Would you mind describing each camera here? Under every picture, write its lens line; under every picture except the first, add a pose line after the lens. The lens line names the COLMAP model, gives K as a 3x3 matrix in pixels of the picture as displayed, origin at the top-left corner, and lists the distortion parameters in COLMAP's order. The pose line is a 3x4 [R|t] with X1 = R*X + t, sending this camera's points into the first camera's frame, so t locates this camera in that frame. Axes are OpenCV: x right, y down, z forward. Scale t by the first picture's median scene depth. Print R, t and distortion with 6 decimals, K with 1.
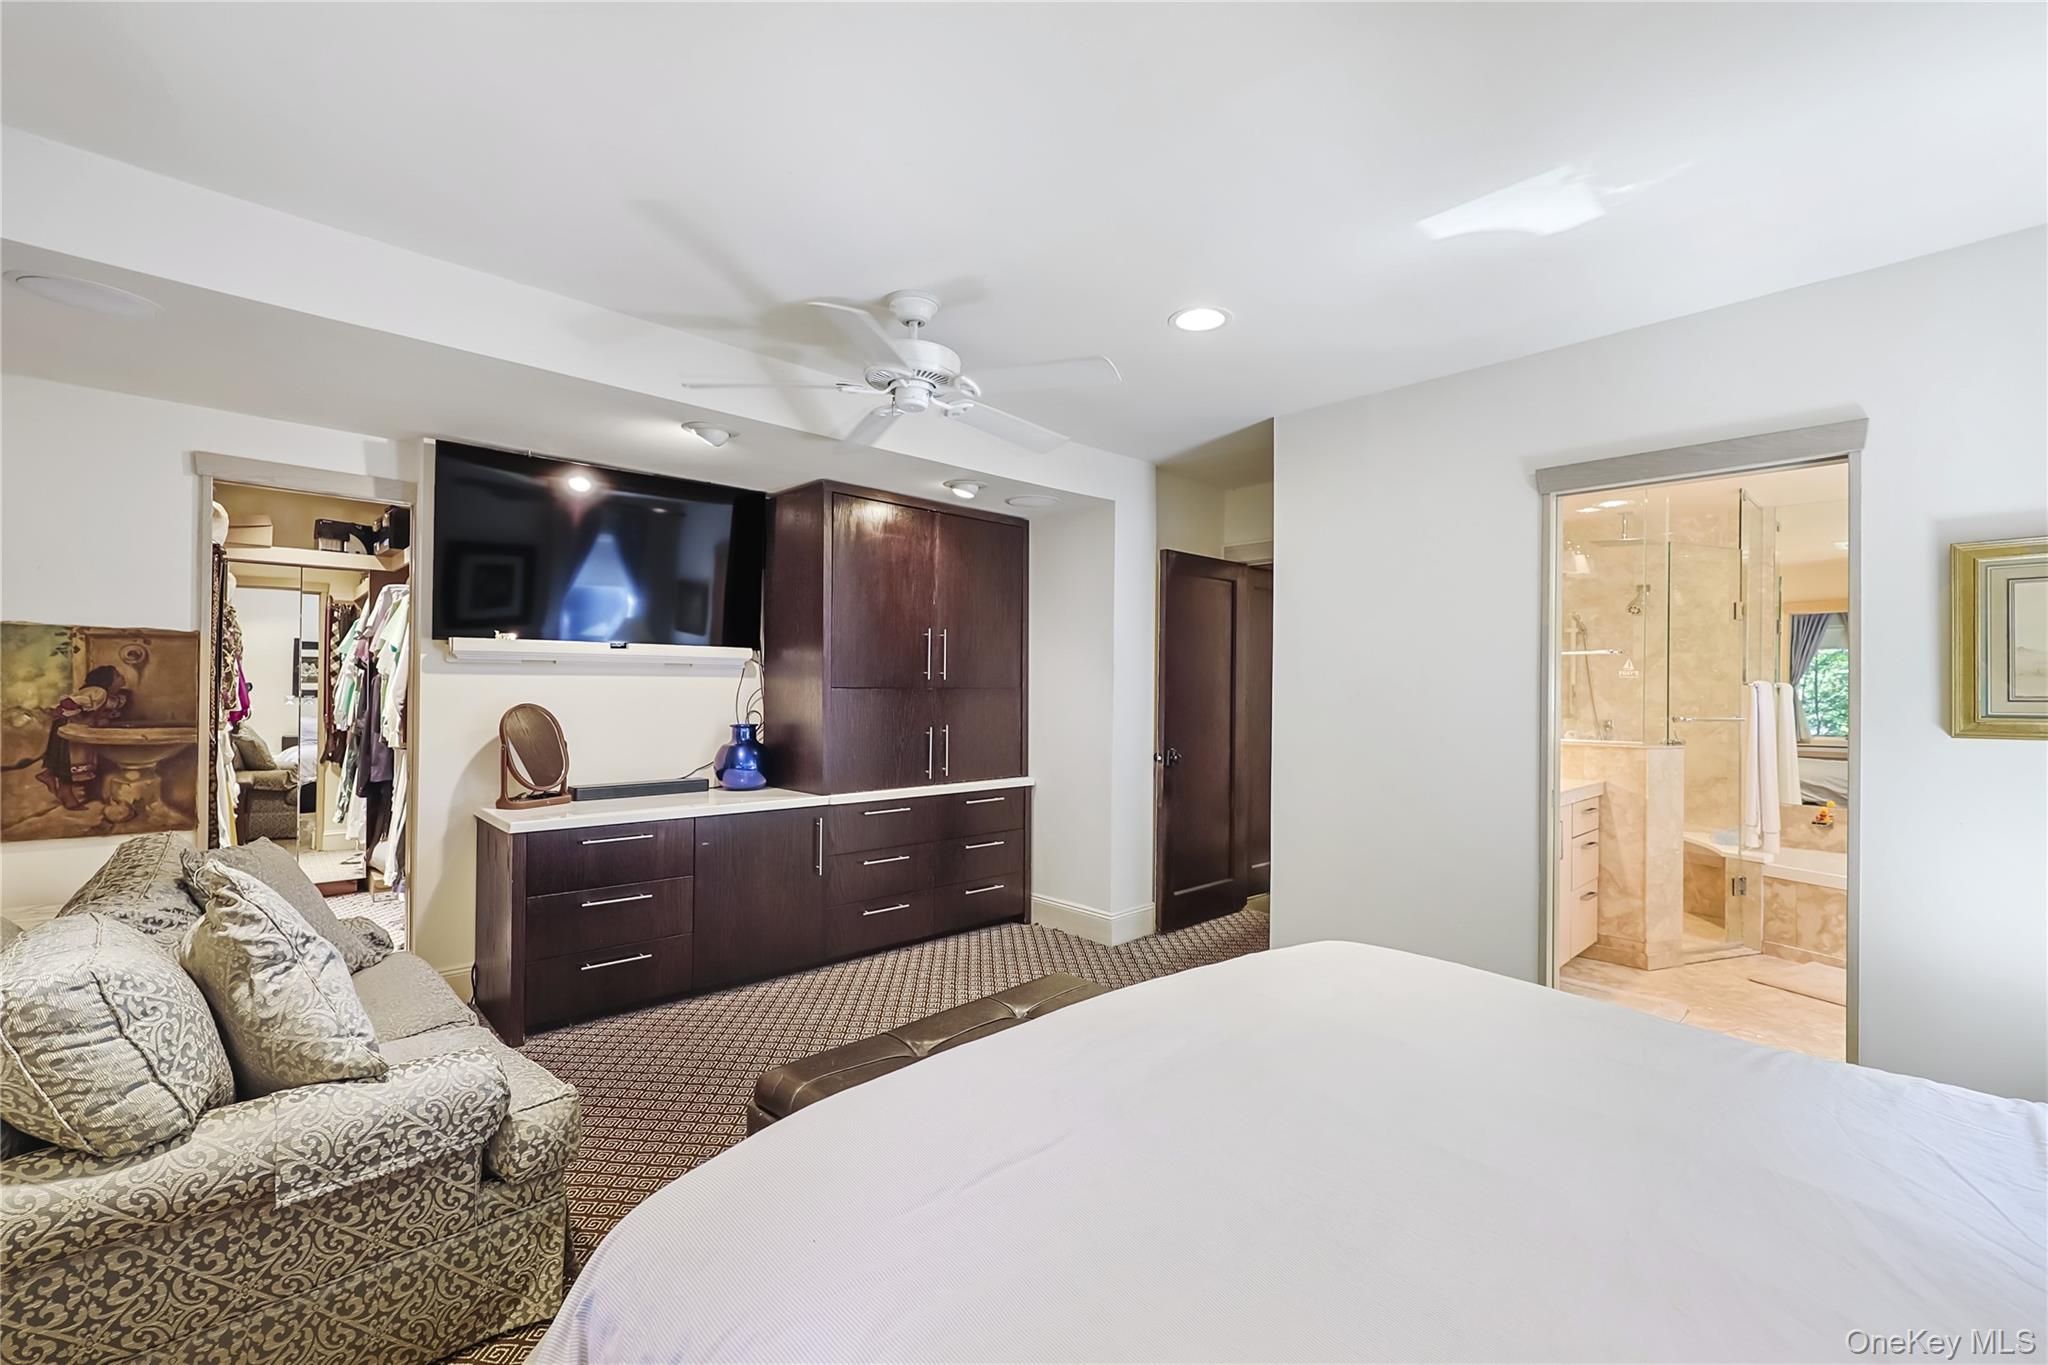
lens RADIAL K [[887.7, 0, 1028.8], [0, 887.7, 694.1], [0, 0, 1]] dist [0.002420, 0.000816]
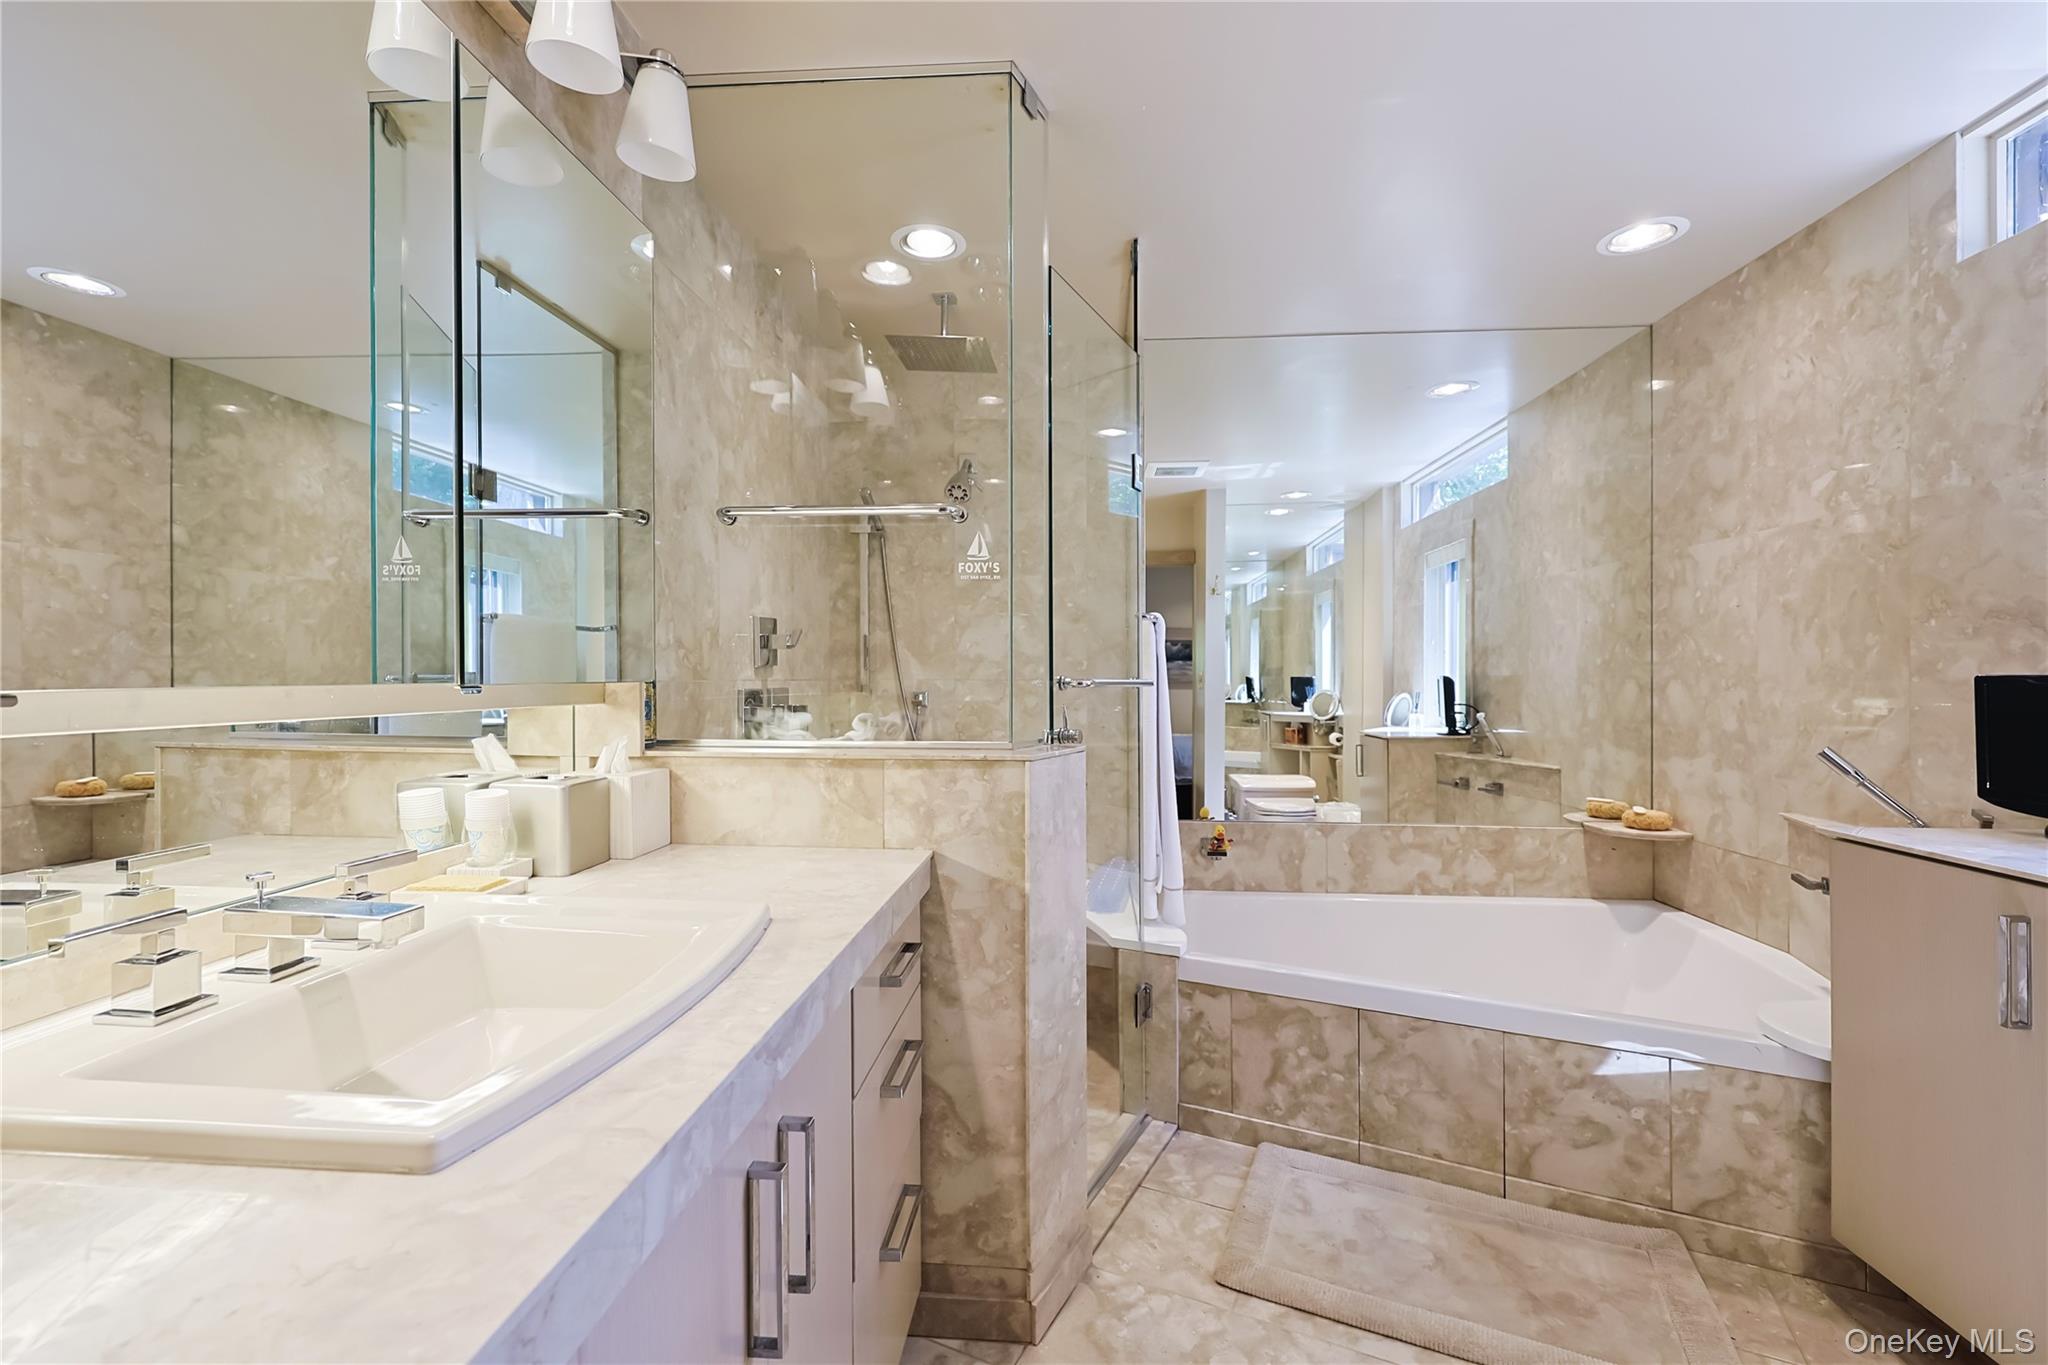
lens RADIAL K [[887.7, 0, 1025.4], [0, 887.7, 684.5], [0, 0, 1]] dist [0.002420, 0.000816]
pose [[0.752181, -0.015165, 0.658782, 0.434615], [0.011090, 0.999885, 0.010356, 0.024396], [-0.658864, -0.000484, 0.752262, 0.697190]]
